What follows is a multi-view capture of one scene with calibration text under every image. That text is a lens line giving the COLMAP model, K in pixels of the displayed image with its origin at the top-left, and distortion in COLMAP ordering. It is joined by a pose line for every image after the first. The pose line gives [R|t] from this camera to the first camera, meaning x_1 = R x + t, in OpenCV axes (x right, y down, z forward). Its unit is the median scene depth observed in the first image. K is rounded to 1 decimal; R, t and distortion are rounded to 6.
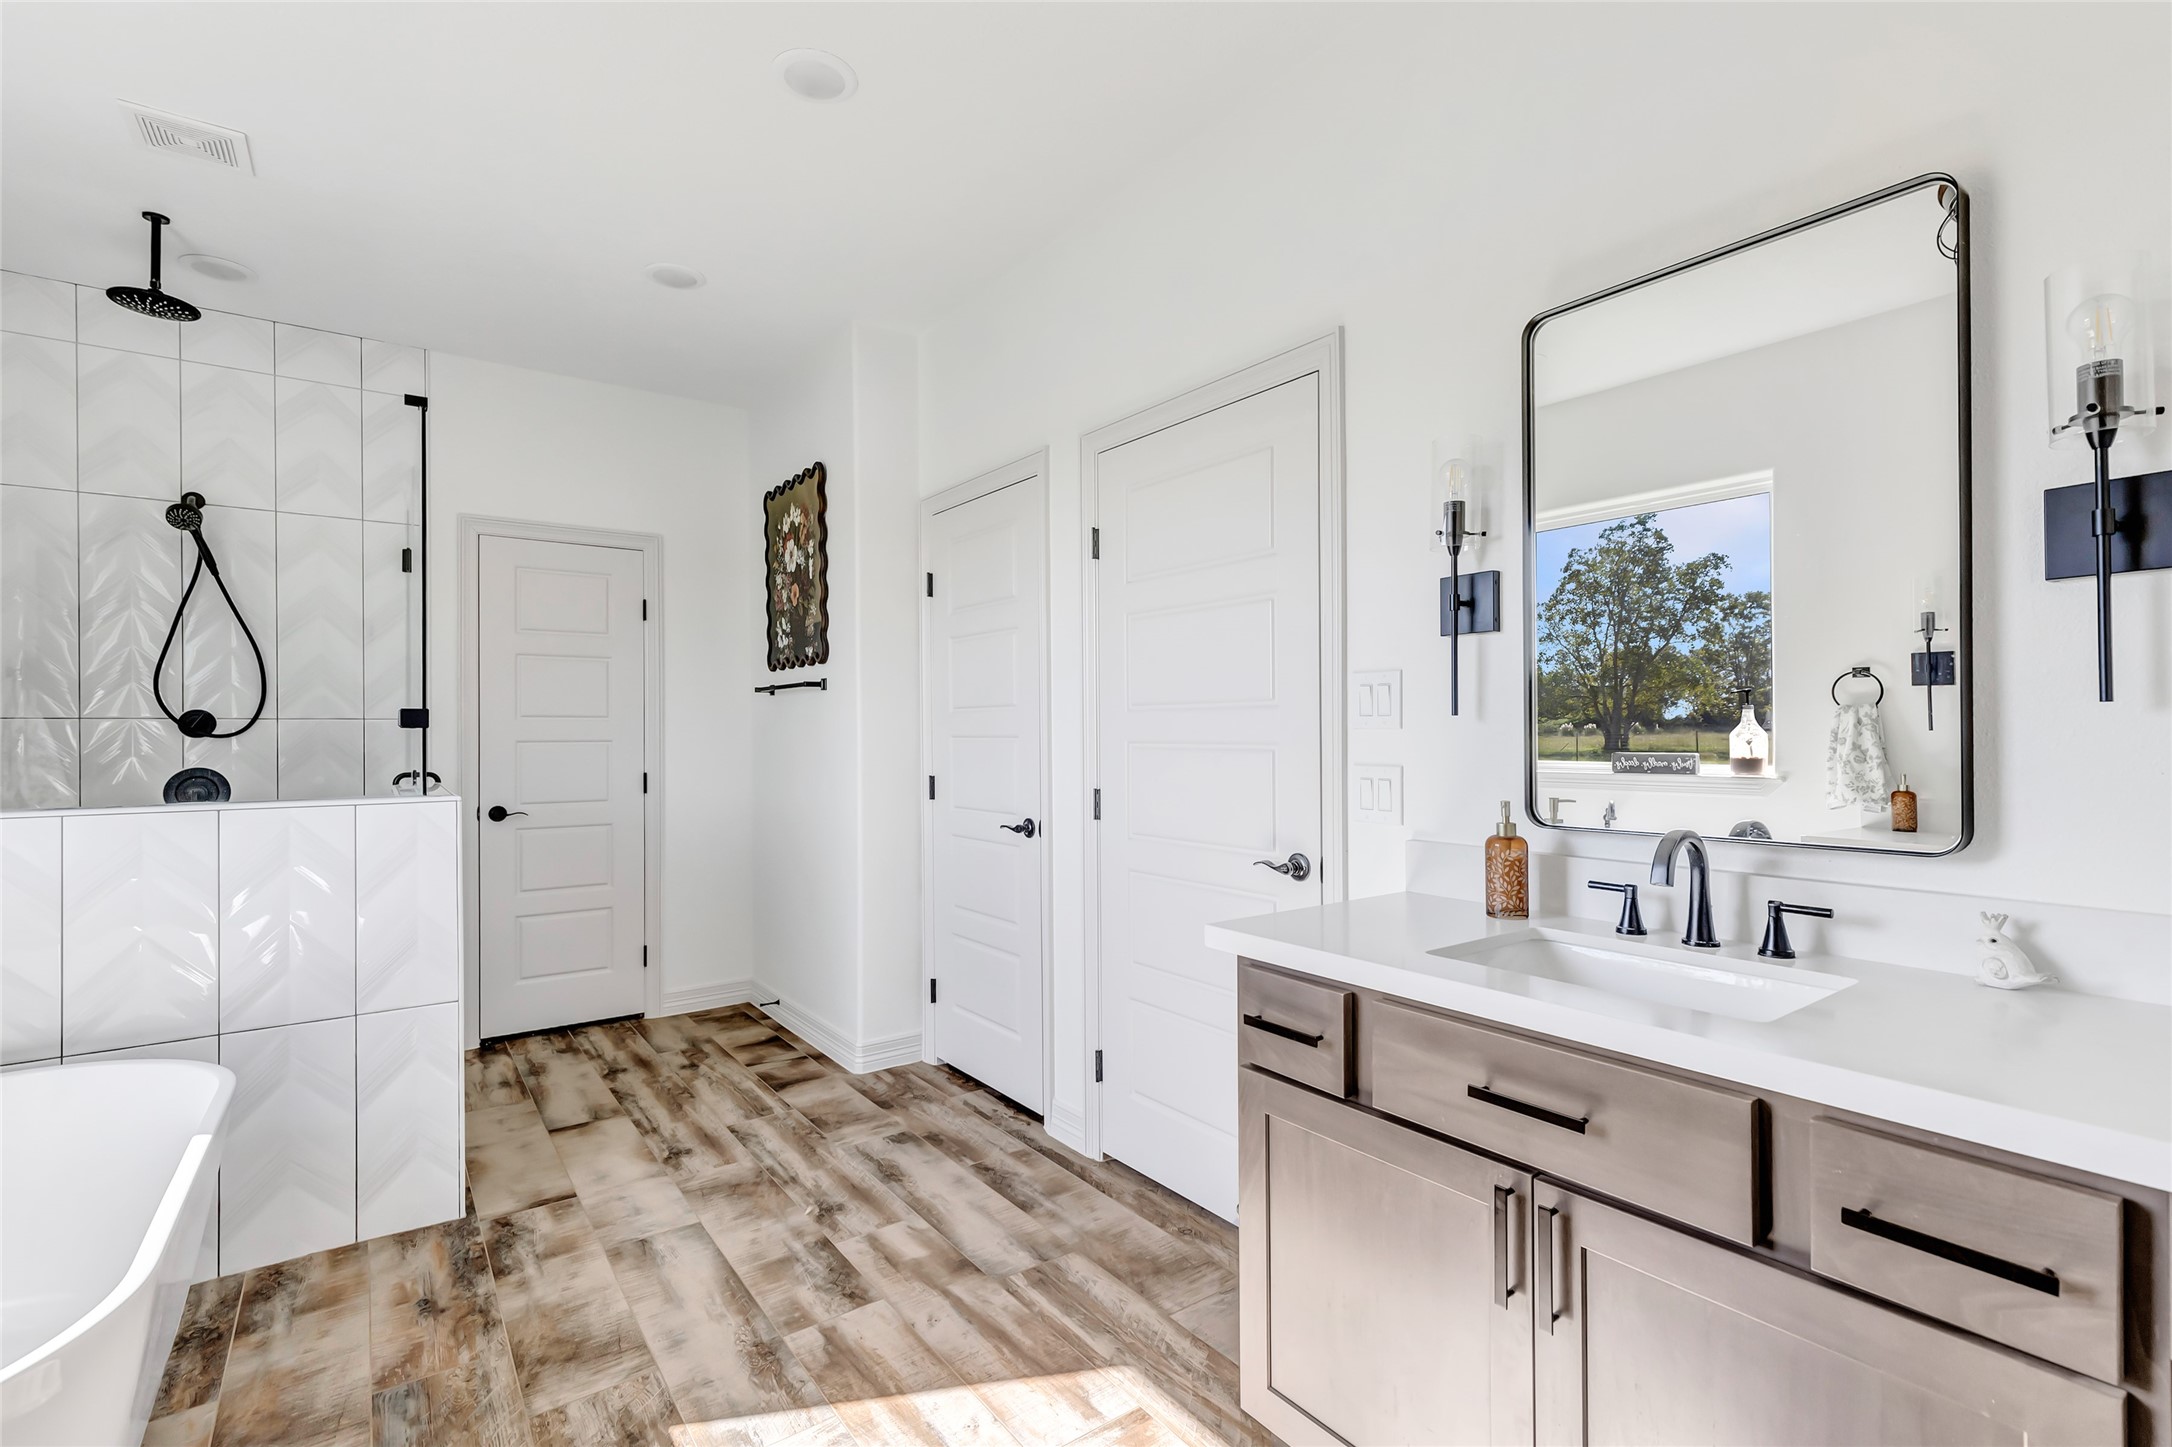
lens RADIAL K [[1003.9, 0, 1086.0], [0, 1003.9, 723.5], [0, 0, 1]] dist [0.014060, -0.000339]
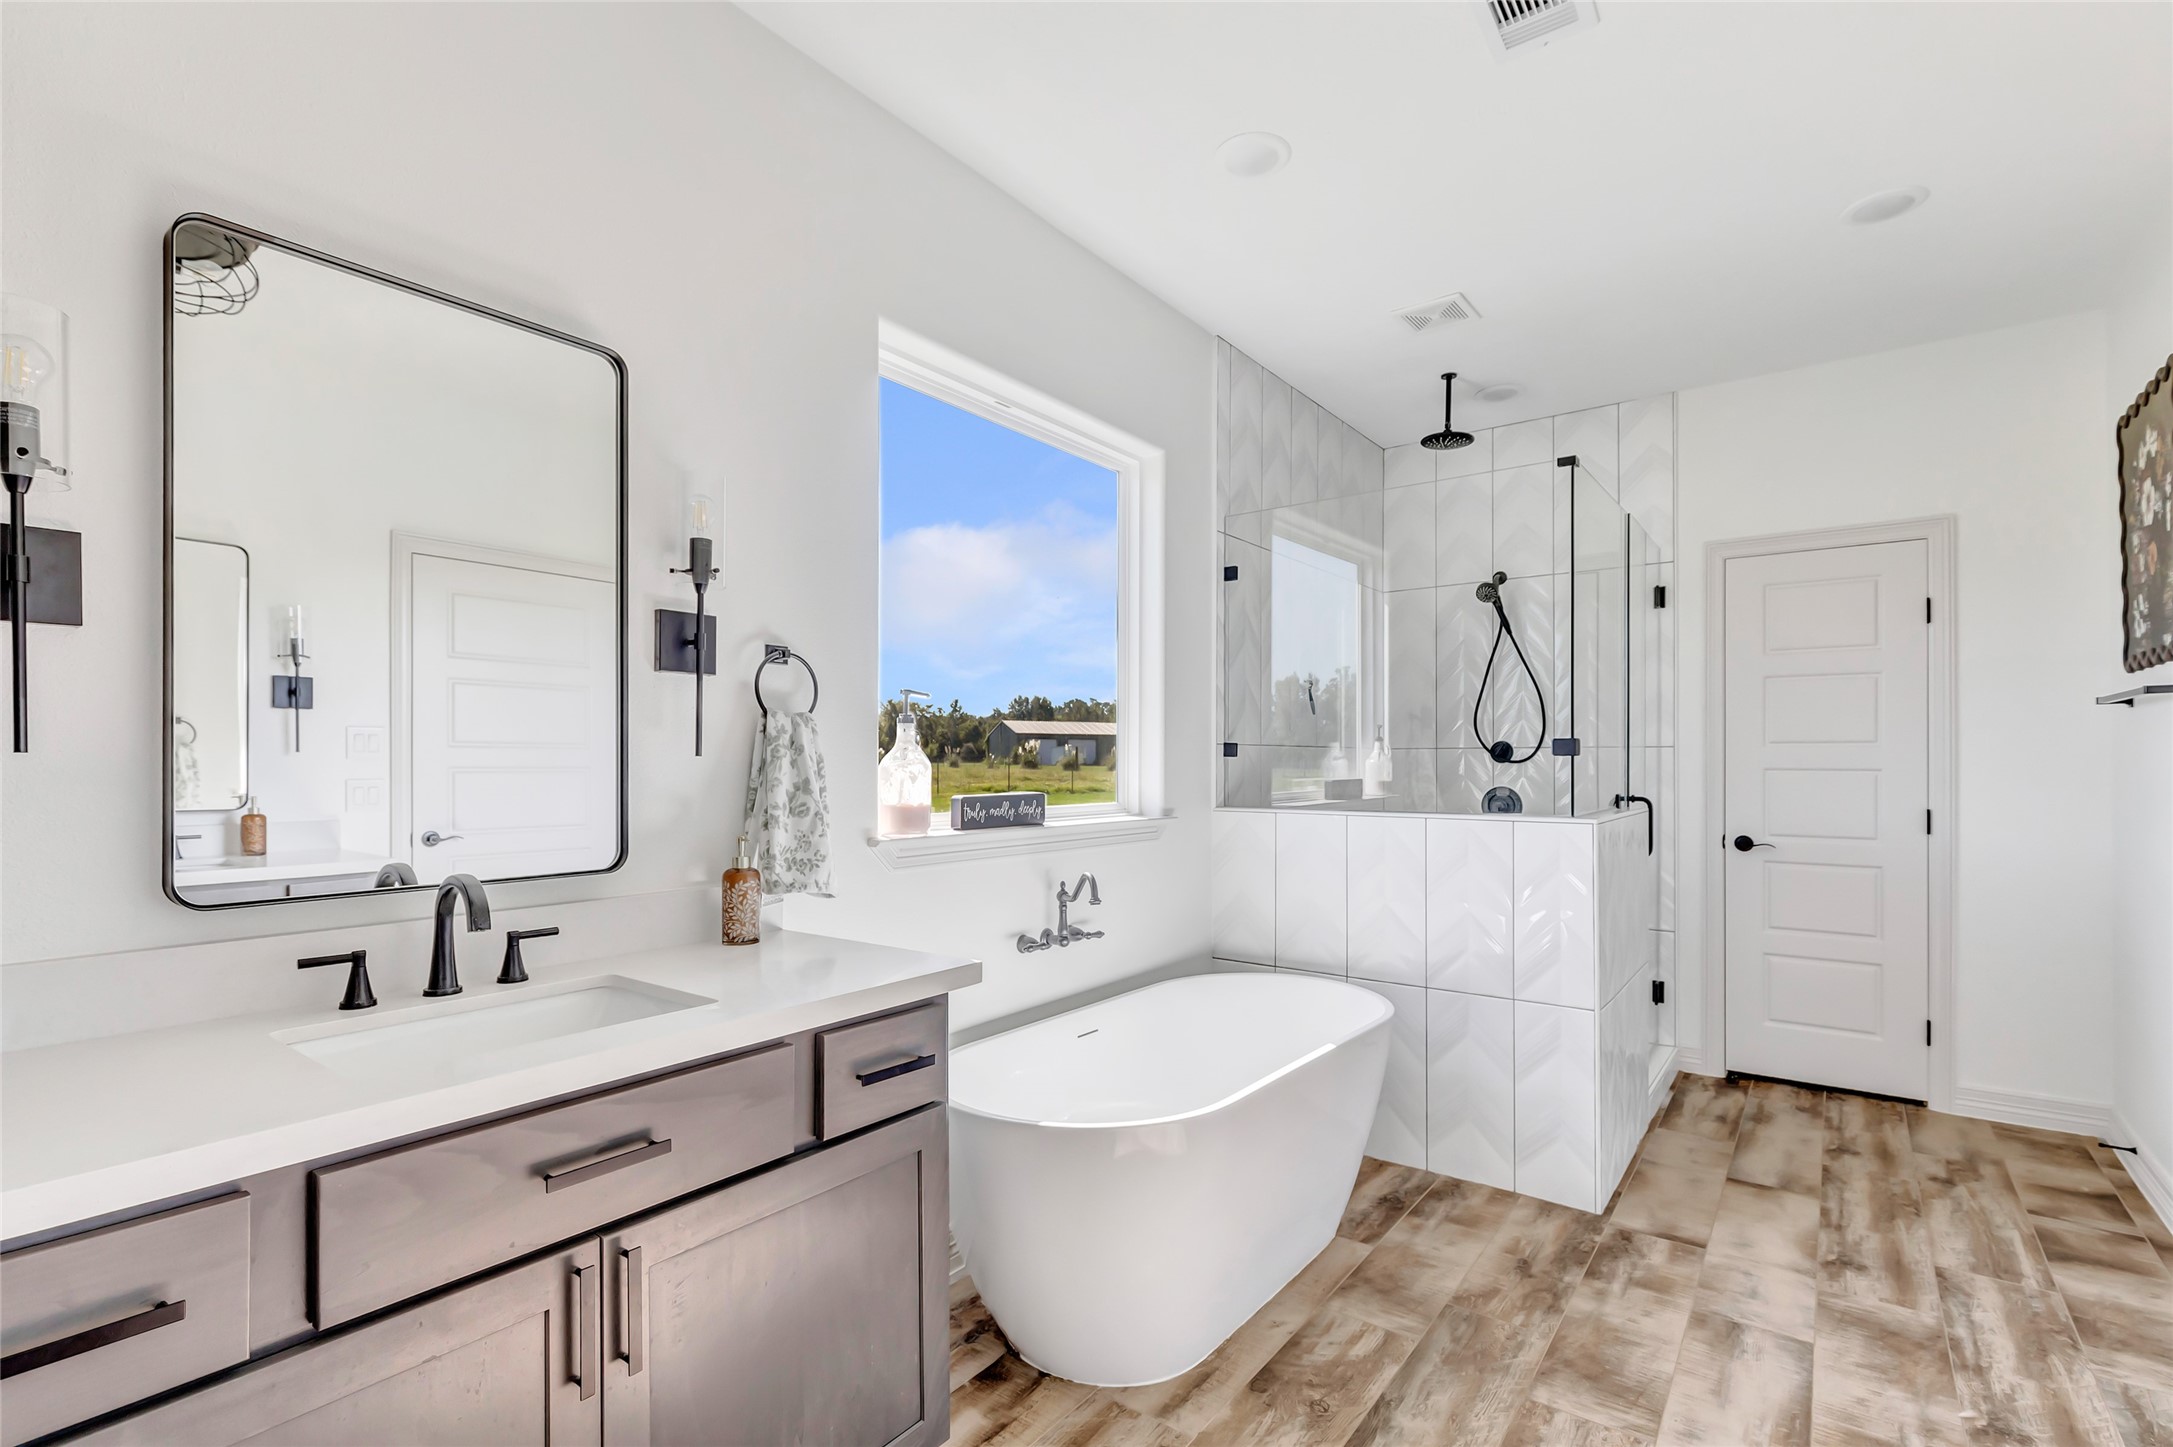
lens RADIAL K [[999.4, 0, 1085.2], [0, 999.4, 754.4], [0, 0, 1]] dist [-0.000300, 0.000904]
pose [[0.285314, -0.001729, -0.958433, 0.209608], [0.006676, 0.999978, 0.000183, -0.000836], [0.958411, -0.006451, 0.285319, 0.159139]]
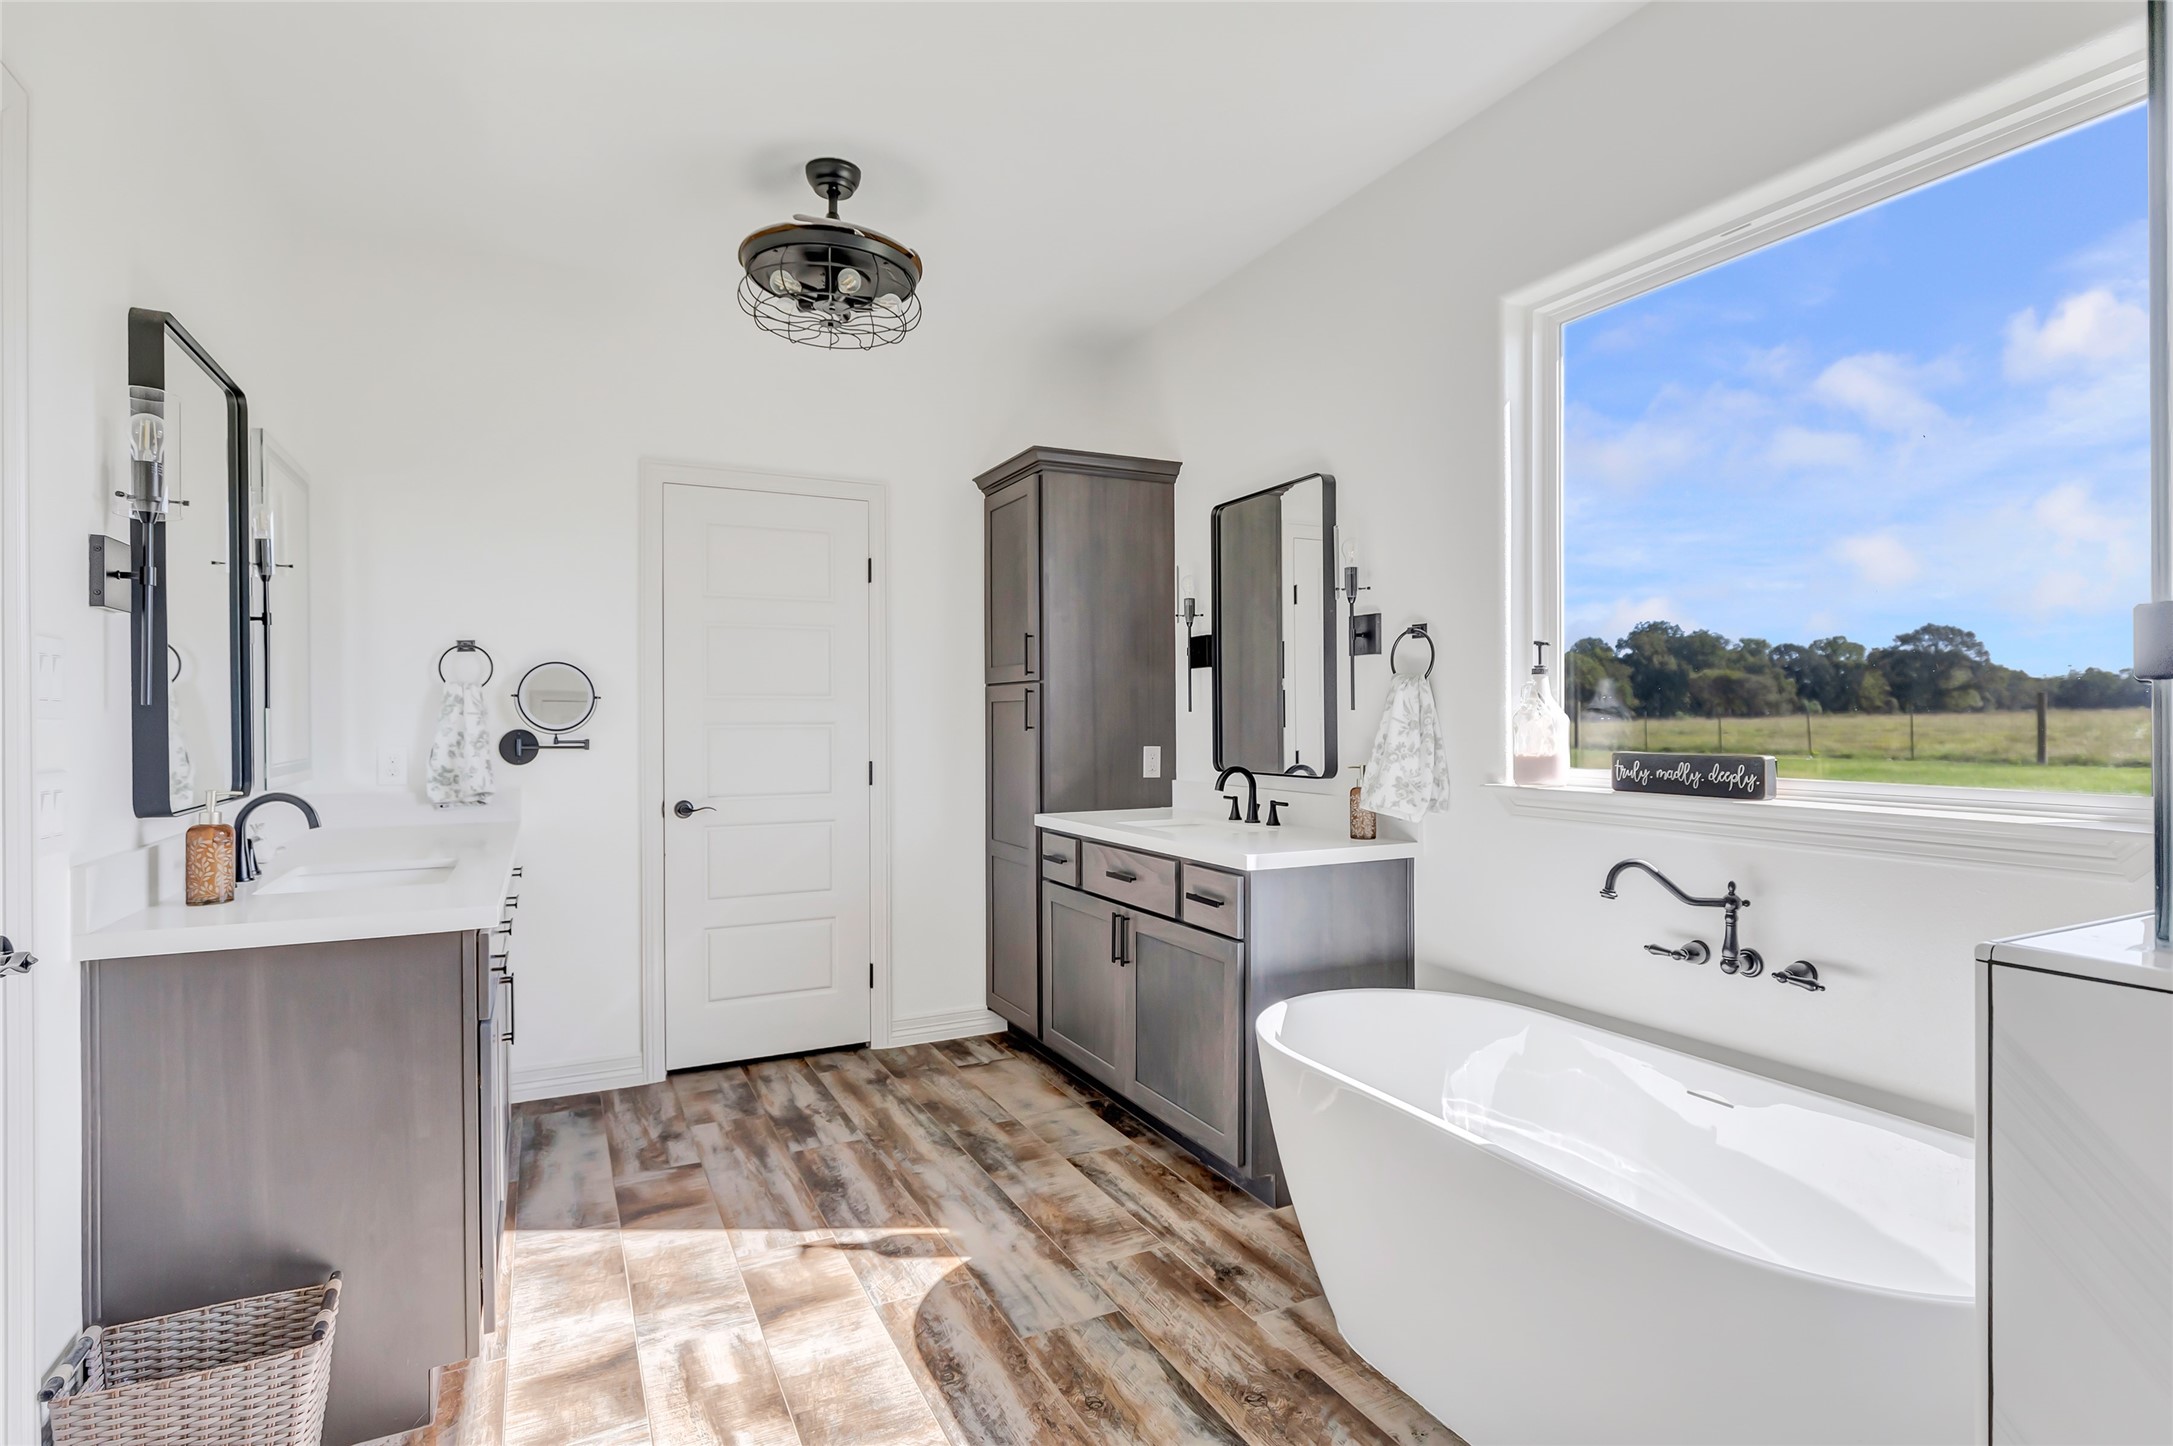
lens RADIAL K [[1080.0, 0, 1086.9], [0, 1080.0, 739.1], [0, 0, 1]] dist [-0.010576, 0.008978]
pose [[-0.984650, -0.002680, 0.174520, -0.394290], [-0.001631, 0.999980, 0.006154, 0.021080], [-0.174533, 0.005775, -0.984634, 1.165203]]
